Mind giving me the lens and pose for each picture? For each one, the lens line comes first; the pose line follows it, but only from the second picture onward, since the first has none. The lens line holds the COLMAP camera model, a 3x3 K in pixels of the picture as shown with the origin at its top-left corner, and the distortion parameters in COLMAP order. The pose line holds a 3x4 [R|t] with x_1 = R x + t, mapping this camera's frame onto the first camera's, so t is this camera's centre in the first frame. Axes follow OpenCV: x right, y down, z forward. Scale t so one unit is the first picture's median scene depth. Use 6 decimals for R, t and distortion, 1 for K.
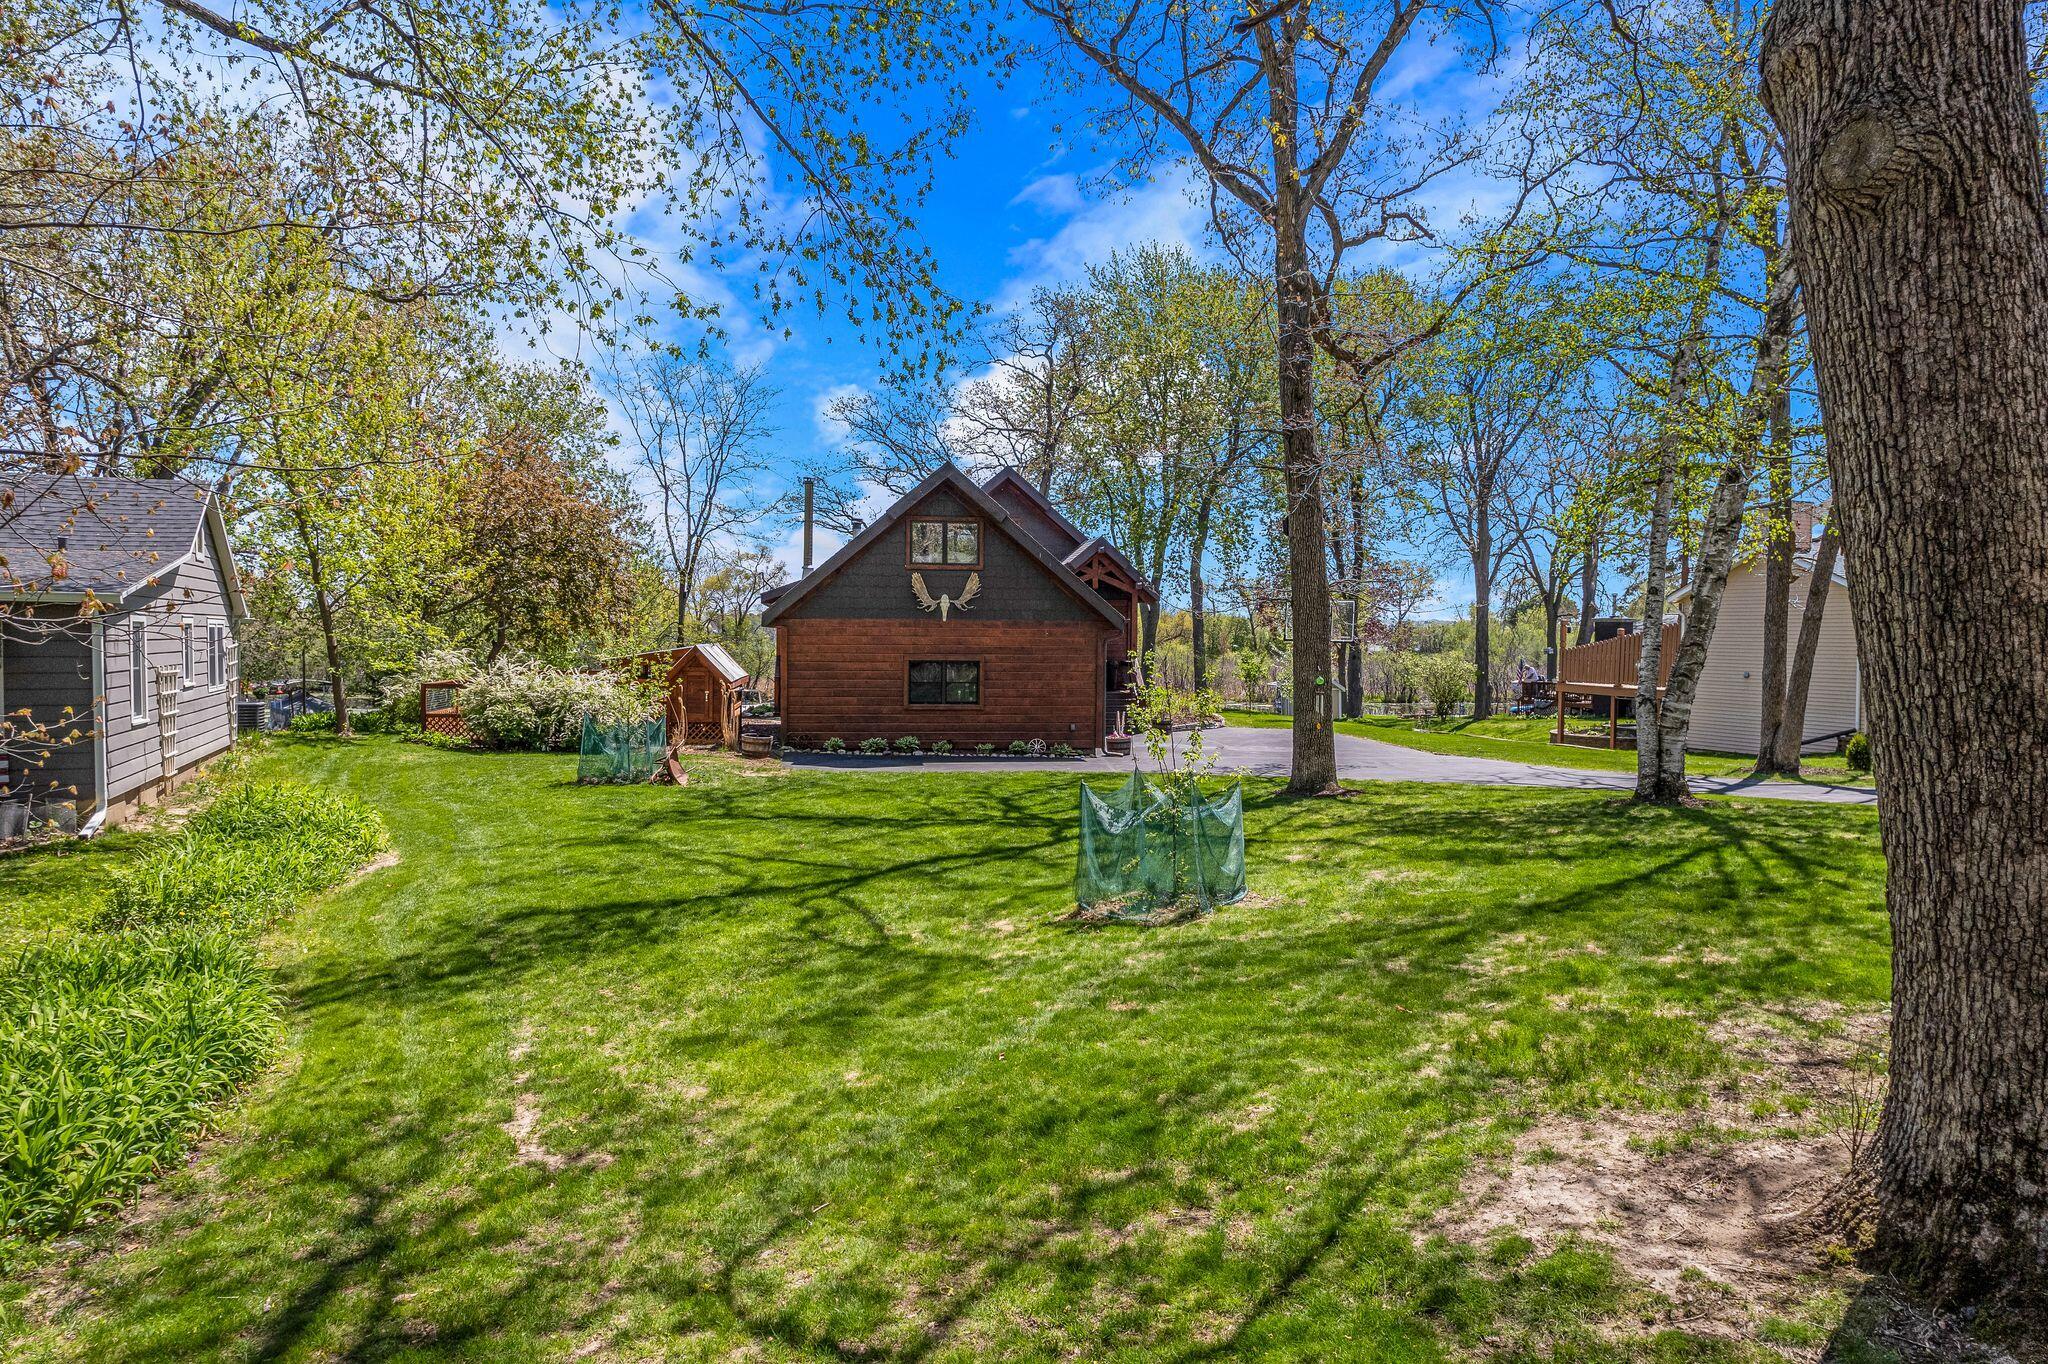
lens RADIAL K [[1338.6, 0, 1019.0], [0, 1338.6, 674.4], [0, 0, 1]] dist [-0.078230, 0.072190]
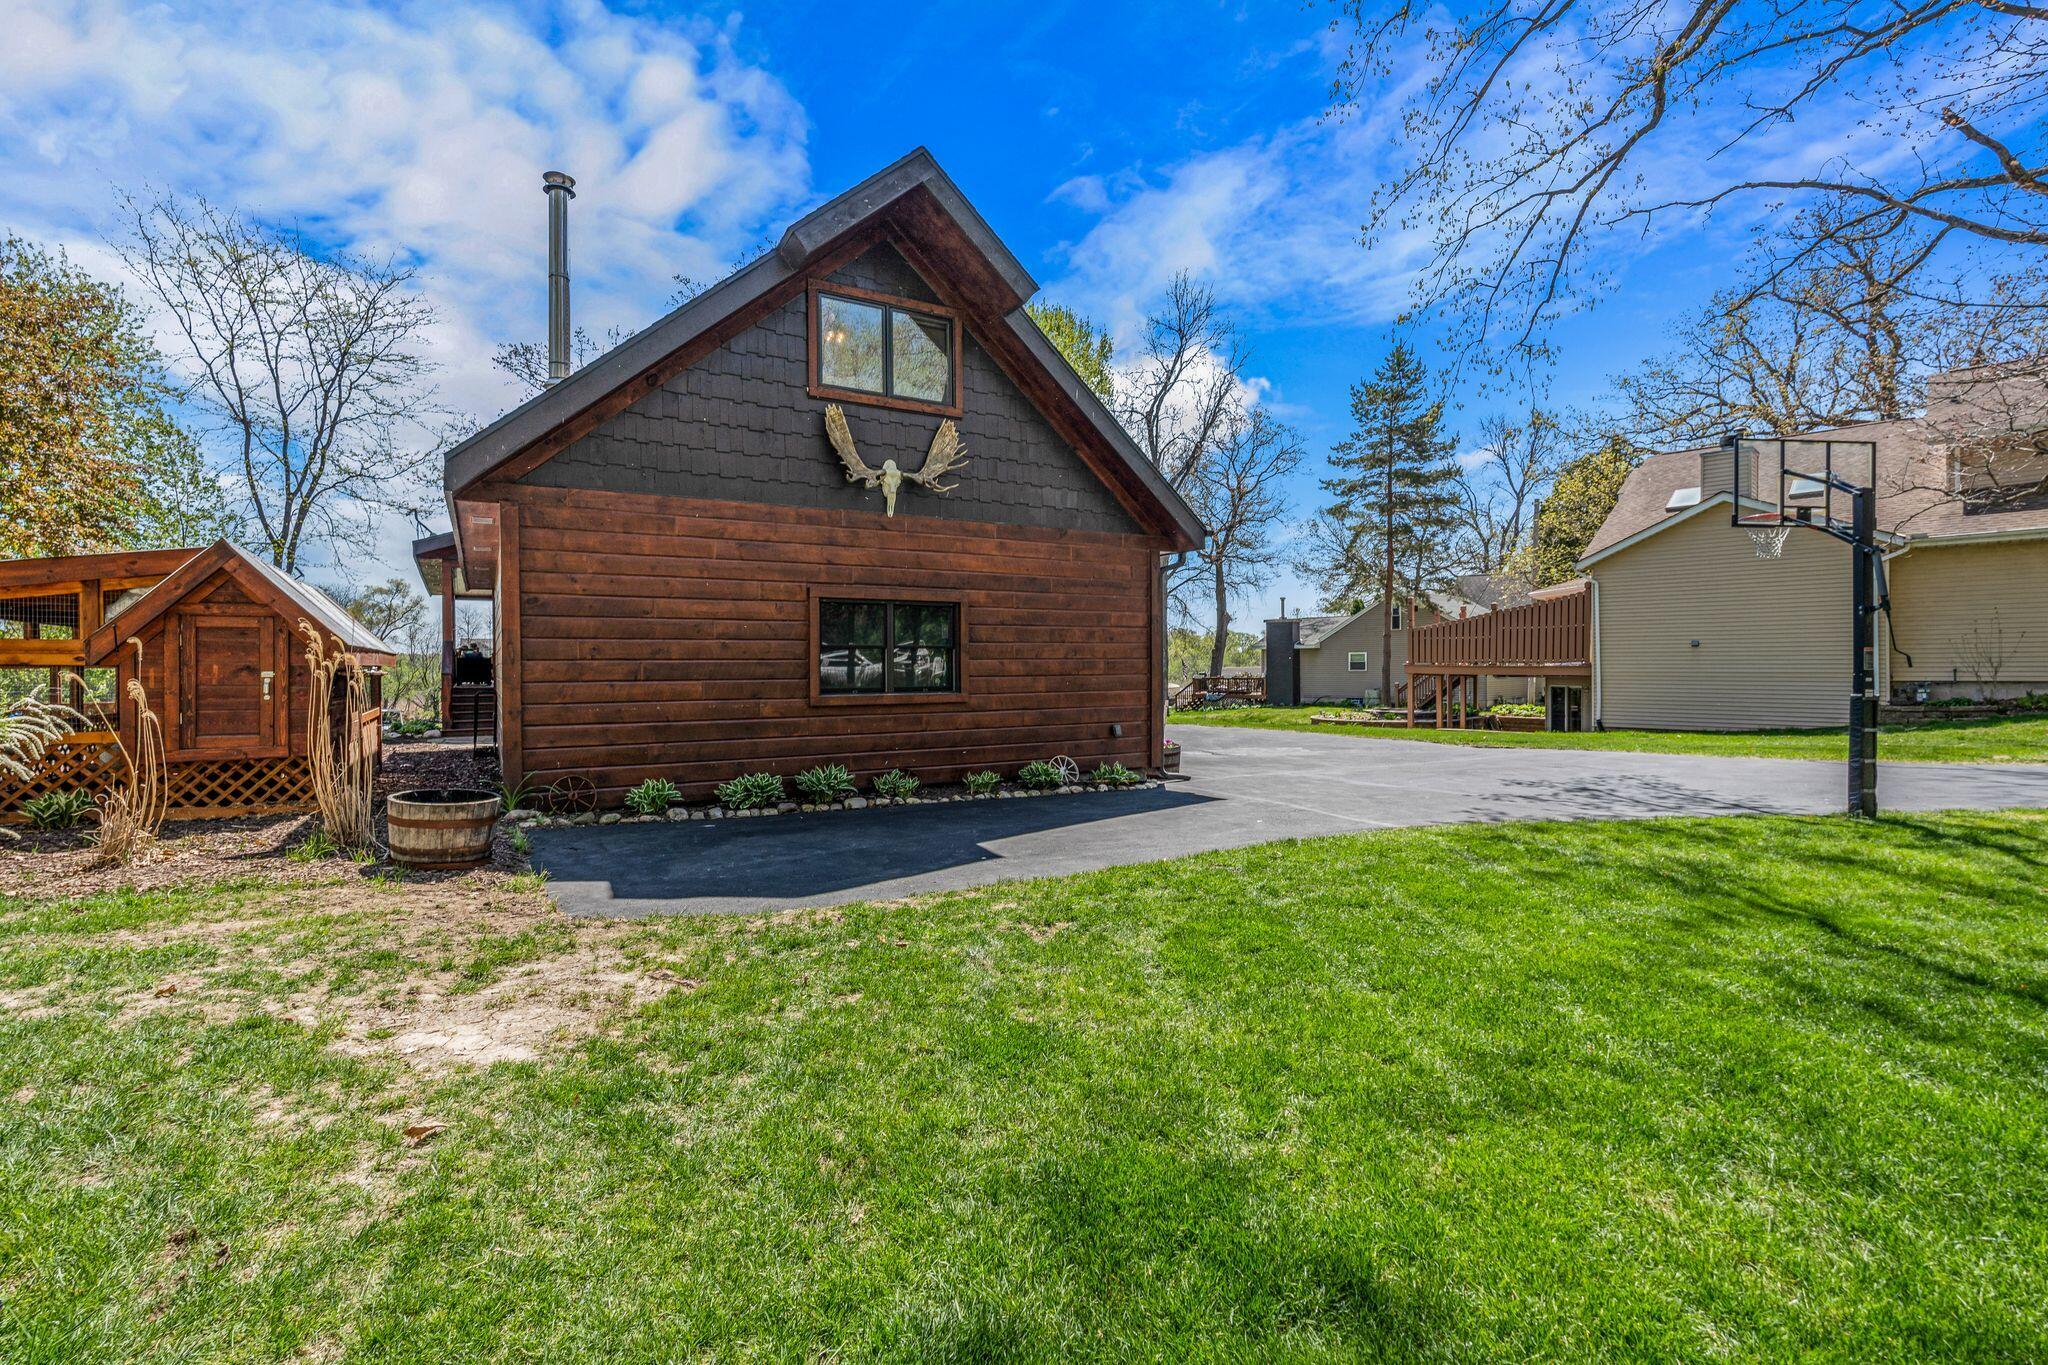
lens RADIAL K [[923.6, 0, 1007.9], [0, 923.6, 676.1], [0, 0, 1]] dist [-0.002771, -0.000551]
pose [[0.922213, -0.017441, 0.386288, -0.144142], [0.026257, 0.999501, -0.017558, 0.023110], [-0.385789, 0.026335, 0.922211, 0.685535]]
